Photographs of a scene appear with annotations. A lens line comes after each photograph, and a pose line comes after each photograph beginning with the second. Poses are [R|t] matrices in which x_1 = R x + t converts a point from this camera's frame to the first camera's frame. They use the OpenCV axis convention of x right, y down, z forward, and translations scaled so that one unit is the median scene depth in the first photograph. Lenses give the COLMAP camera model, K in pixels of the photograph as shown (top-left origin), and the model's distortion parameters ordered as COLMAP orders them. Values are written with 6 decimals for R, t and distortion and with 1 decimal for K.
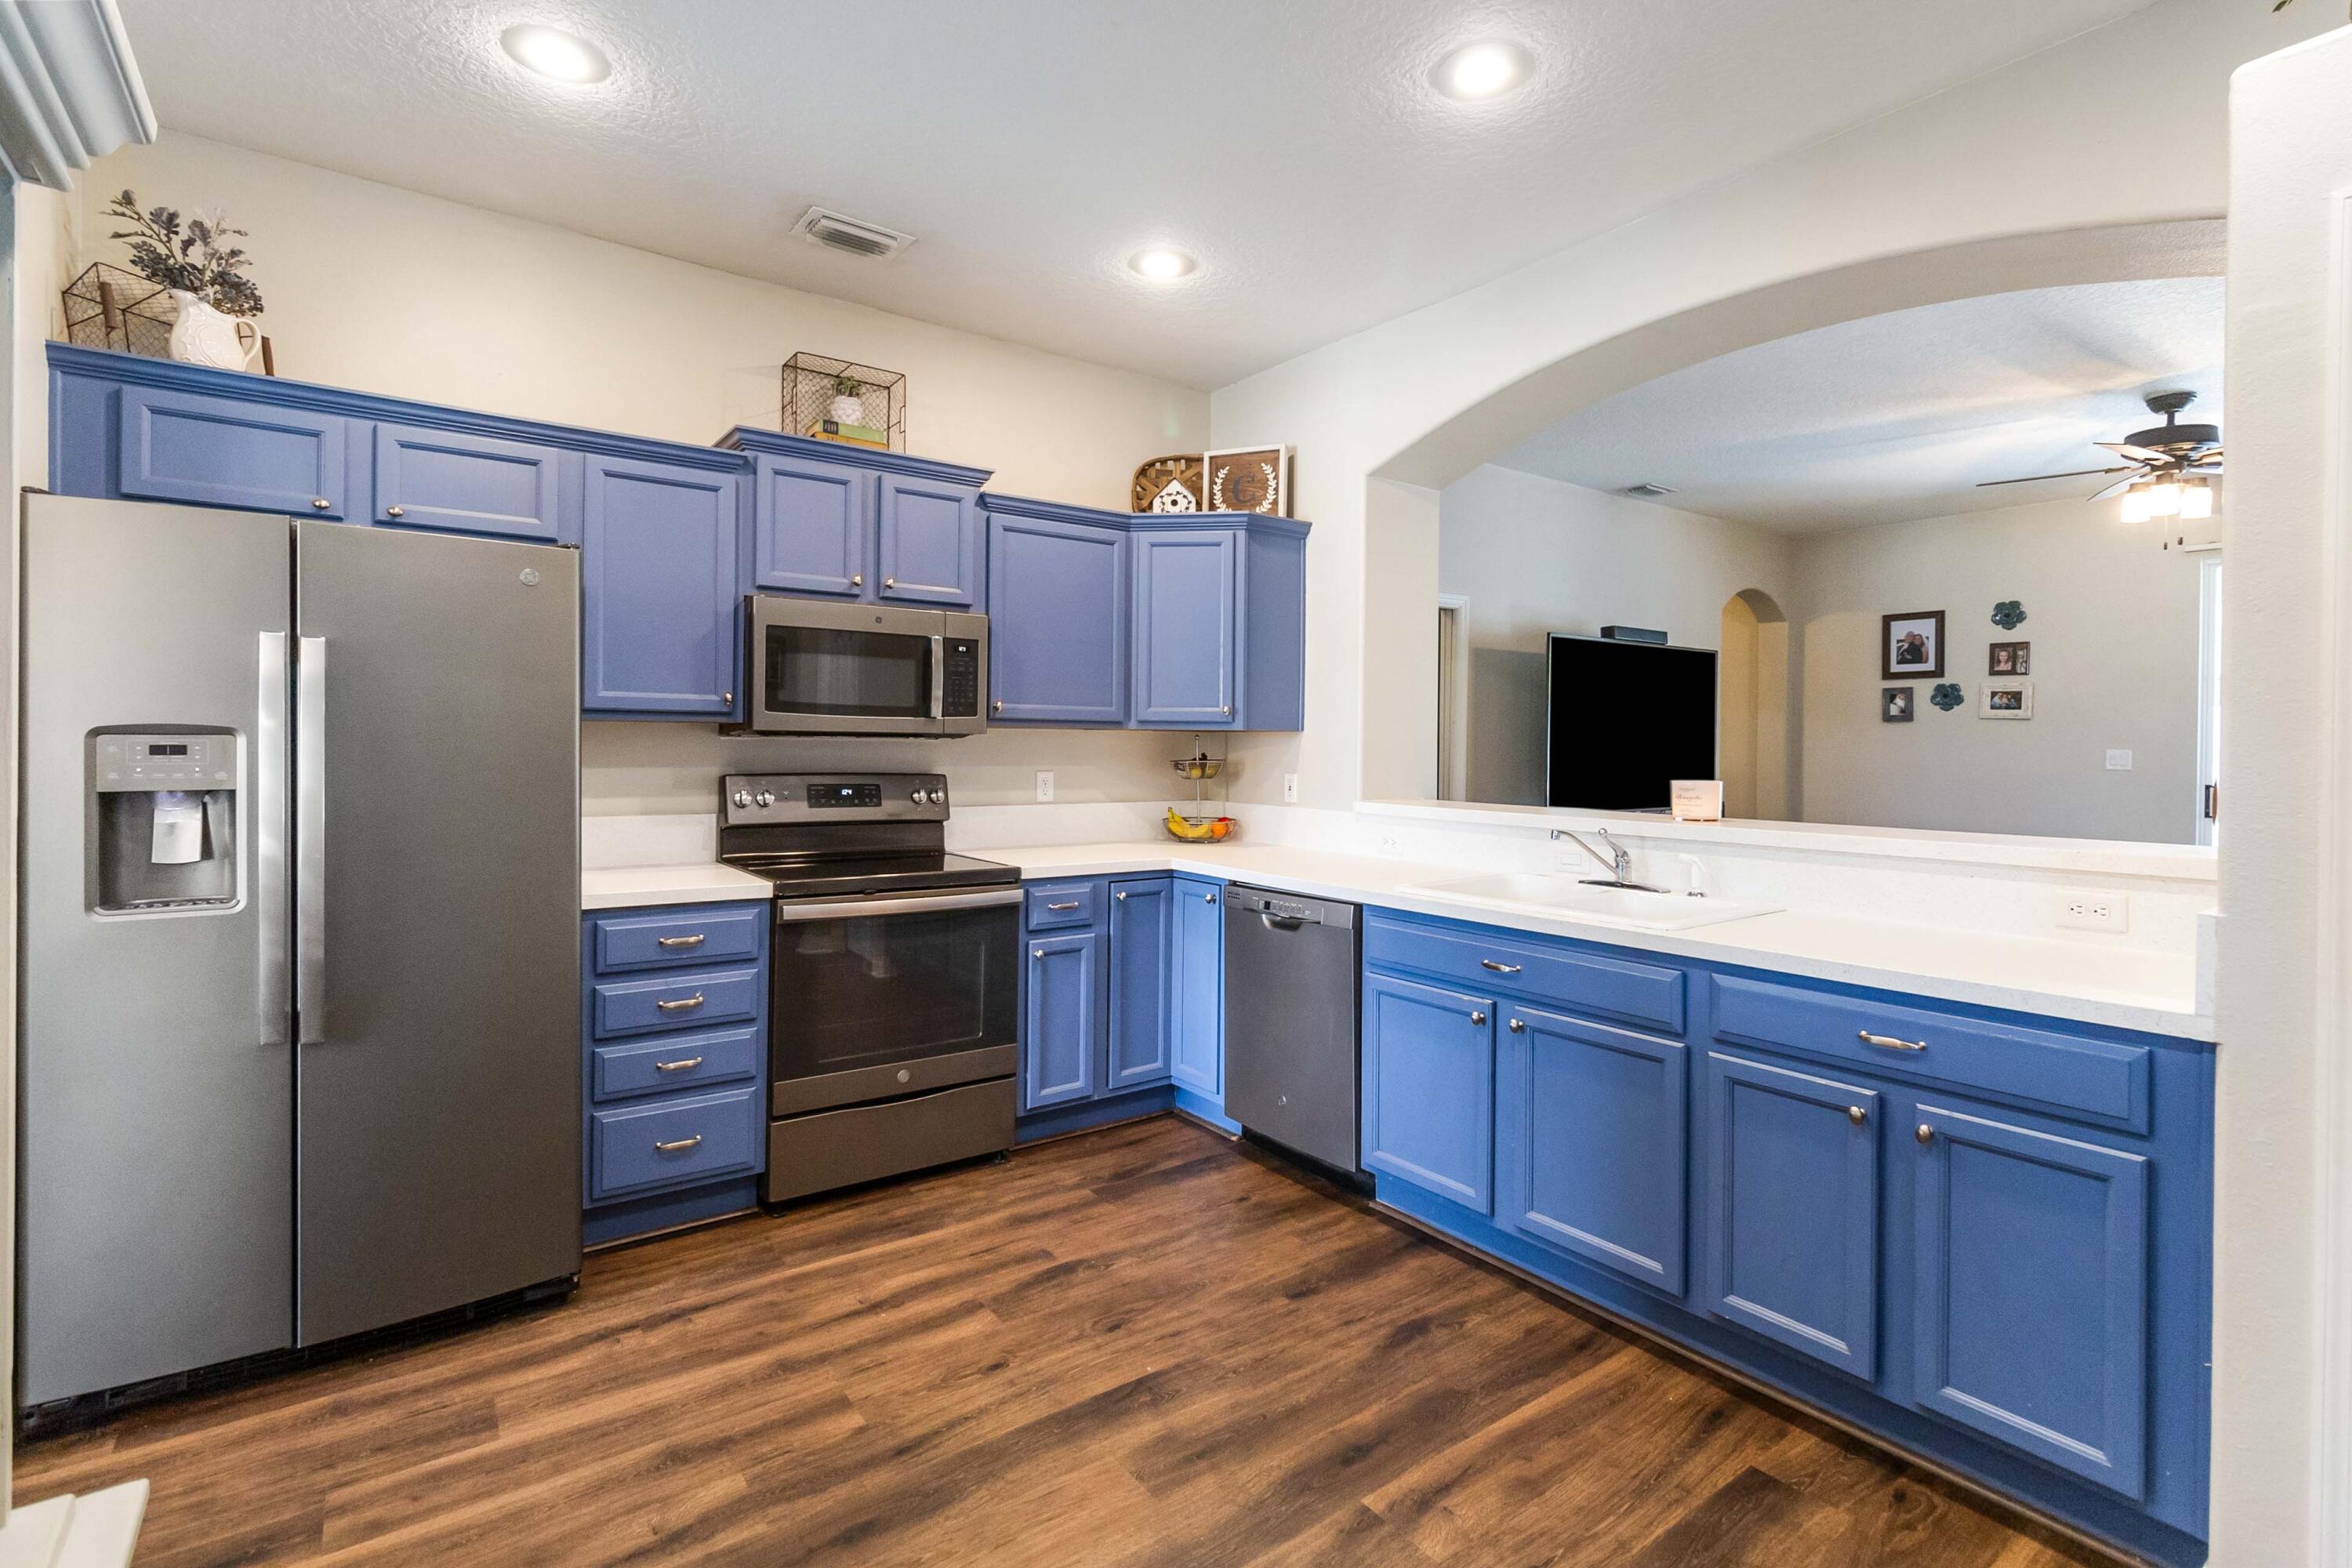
lens RADIAL K [[1087.9, 0, 1212.3], [0, 1087.9, 752.8], [0, 0, 1]] dist [0.001711, -0.000756]
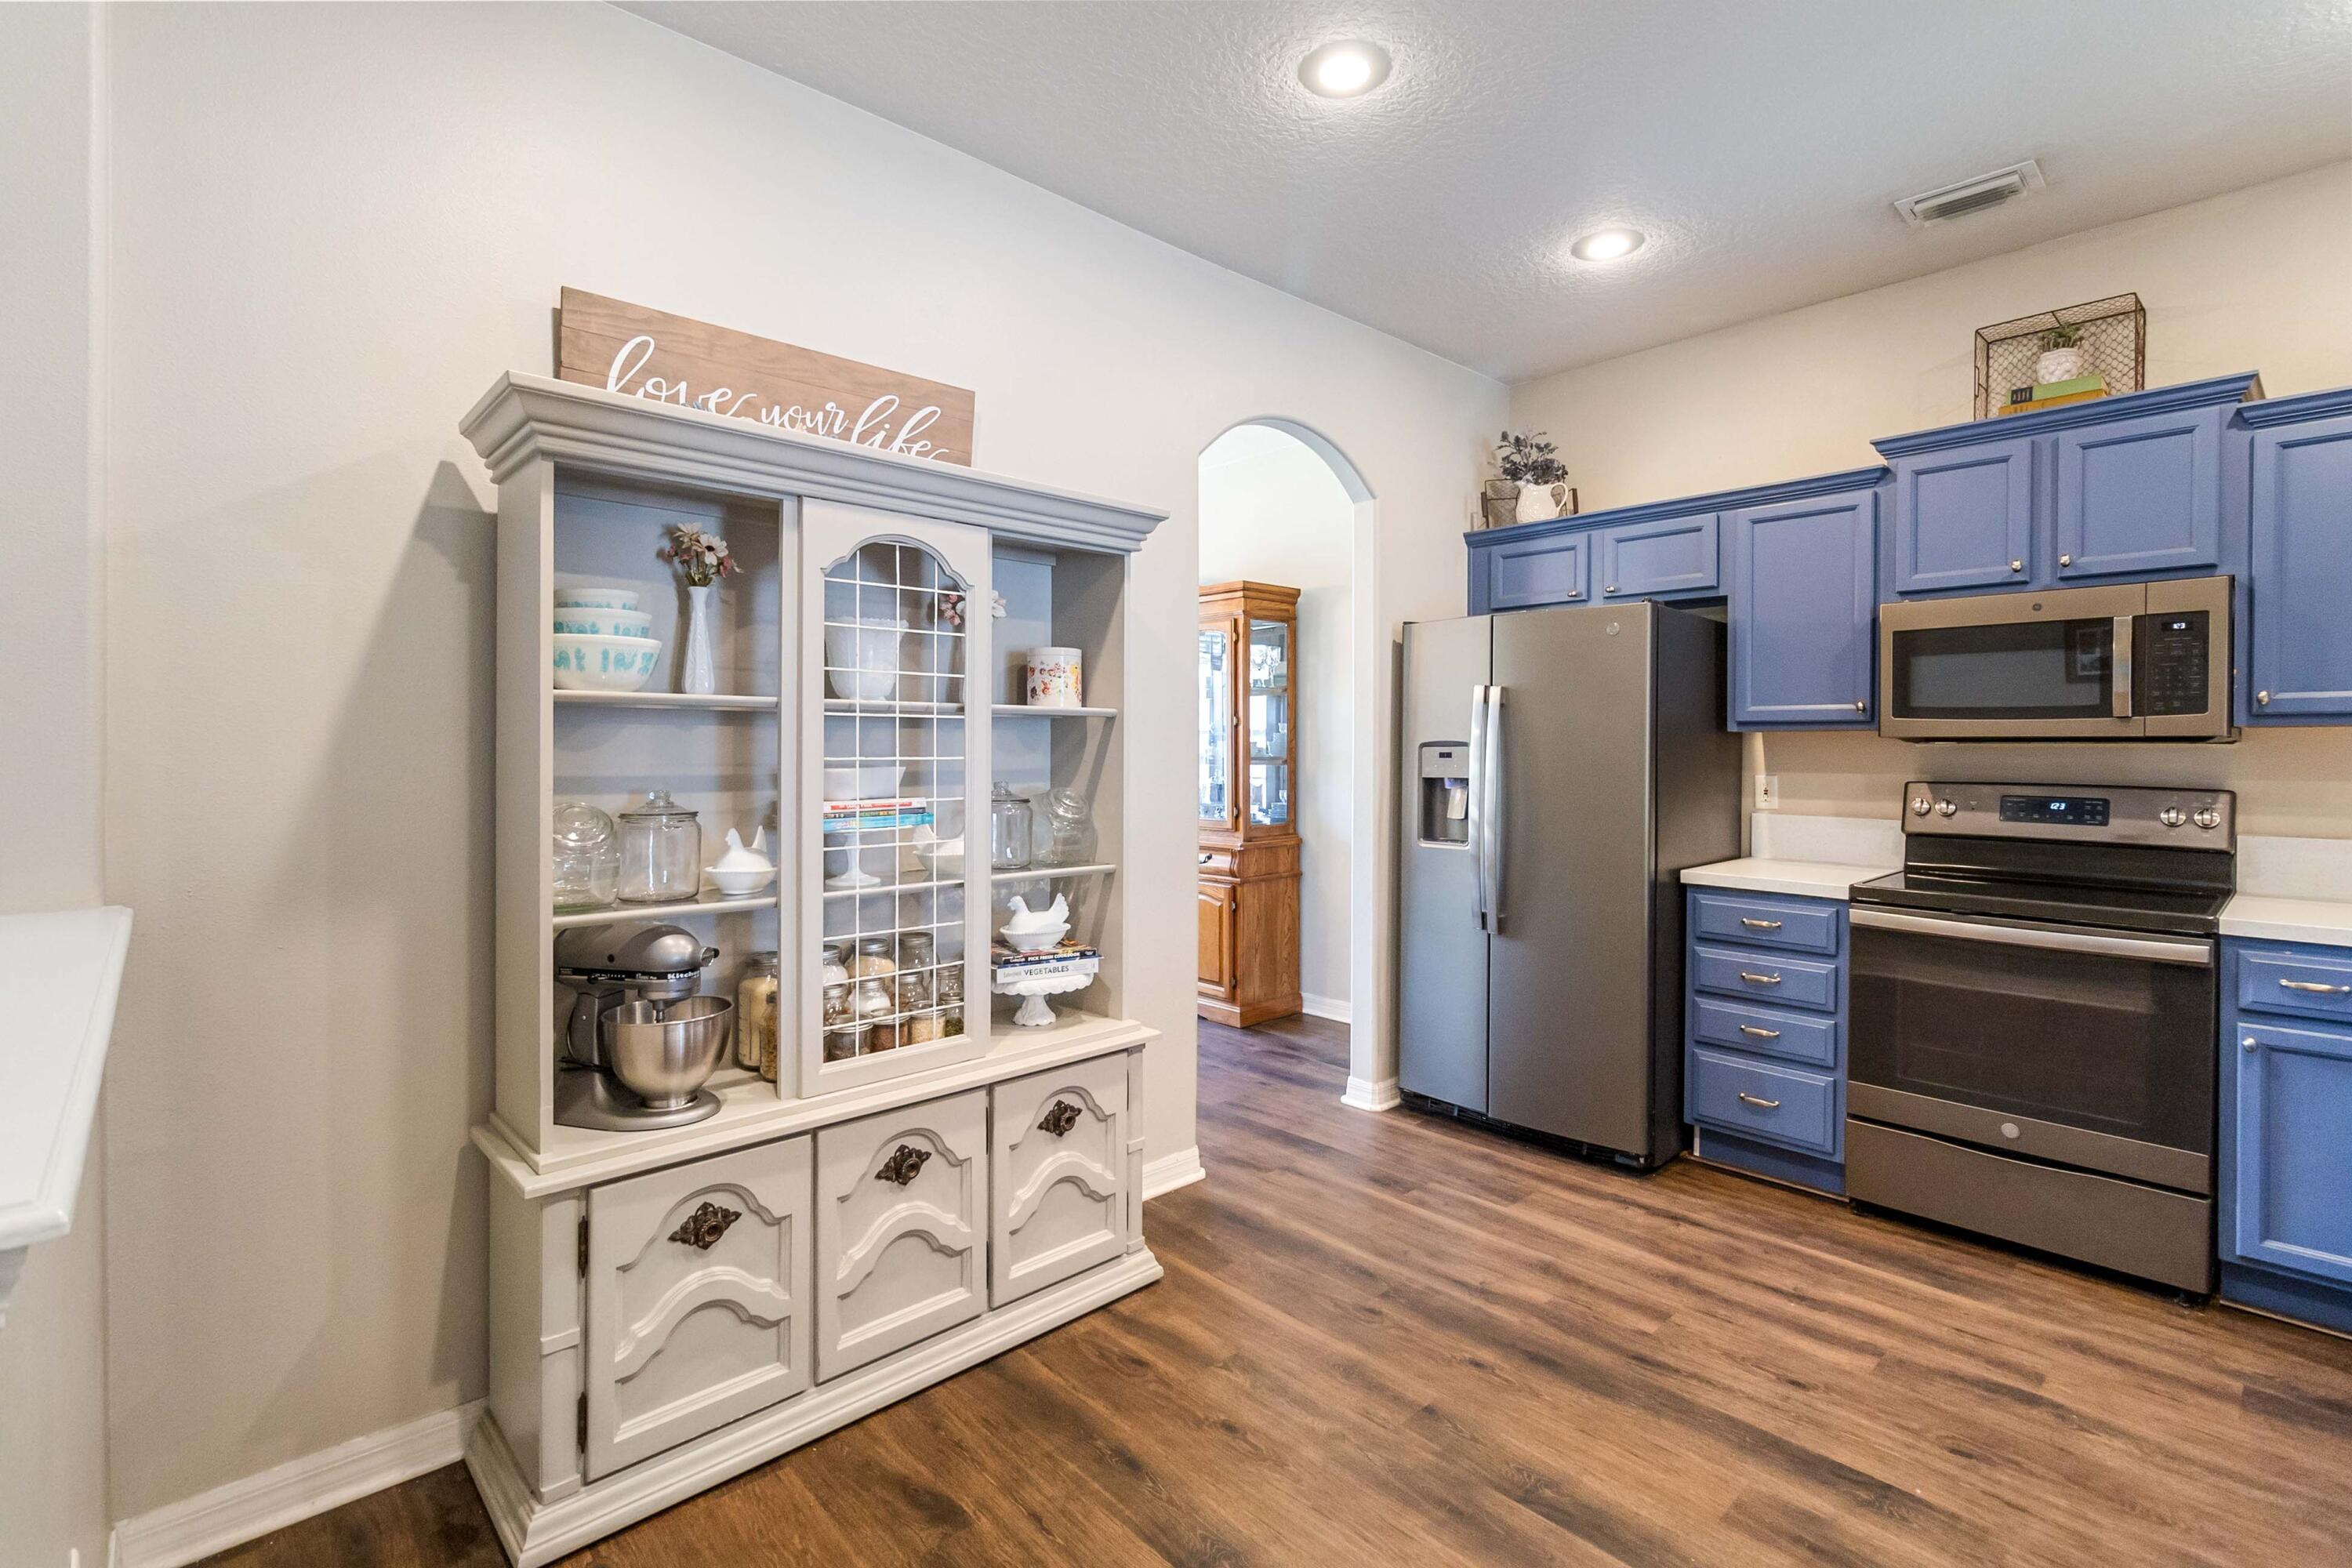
lens RADIAL K [[1087.9, 0, 1183.2], [0, 1087.9, 764.0], [0, 0, 1]] dist [0.001711, -0.000756]
pose [[0.101389, 0.005889, -0.994829, 0.529254], [-0.006996, 0.999962, 0.005207, 0.003353], [0.994822, 0.006432, 0.101426, 0.255965]]
